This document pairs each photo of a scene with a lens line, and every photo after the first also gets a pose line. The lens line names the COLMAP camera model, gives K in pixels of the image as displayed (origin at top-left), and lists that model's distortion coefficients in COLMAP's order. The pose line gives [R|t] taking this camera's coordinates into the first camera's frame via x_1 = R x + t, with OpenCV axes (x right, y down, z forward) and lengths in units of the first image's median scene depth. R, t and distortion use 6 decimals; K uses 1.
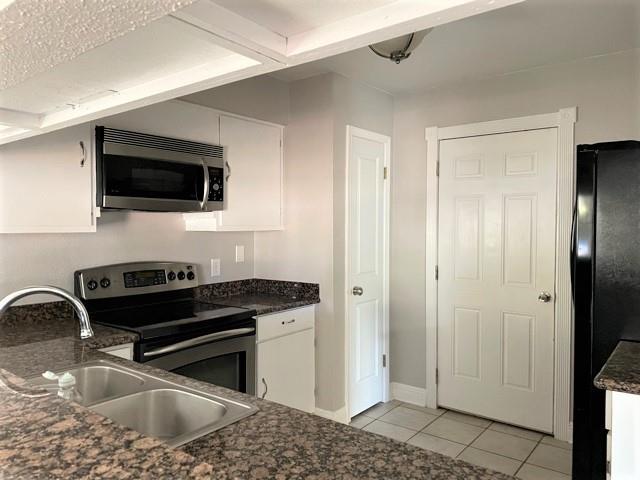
lens RADIAL K [[478.4, 0, 316.6], [0, 478.4, 240.7], [0, 0, 1]] dist [0.108871, -0.148709]
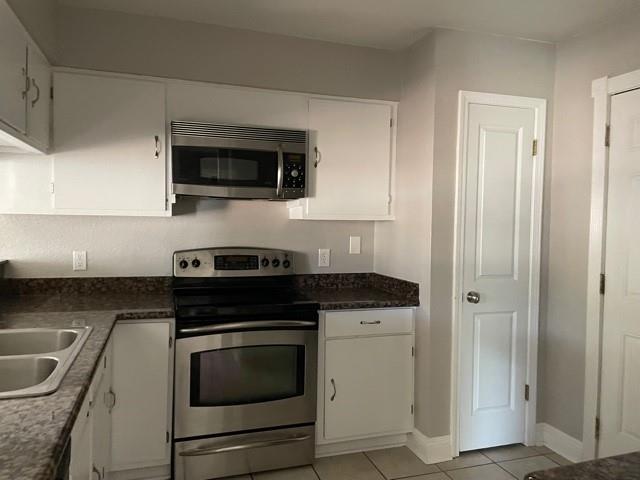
lens RADIAL K [[478.4, 0, 316.6], [0, 478.4, 240.7], [0, 0, 1]] dist [0.108871, -0.148709]
pose [[0.833742, 0.036544, -0.550944, 0.327447], [-0.033439, 0.999318, 0.015681, 0.006963], [0.551141, 0.005349, 0.834395, 0.193071]]
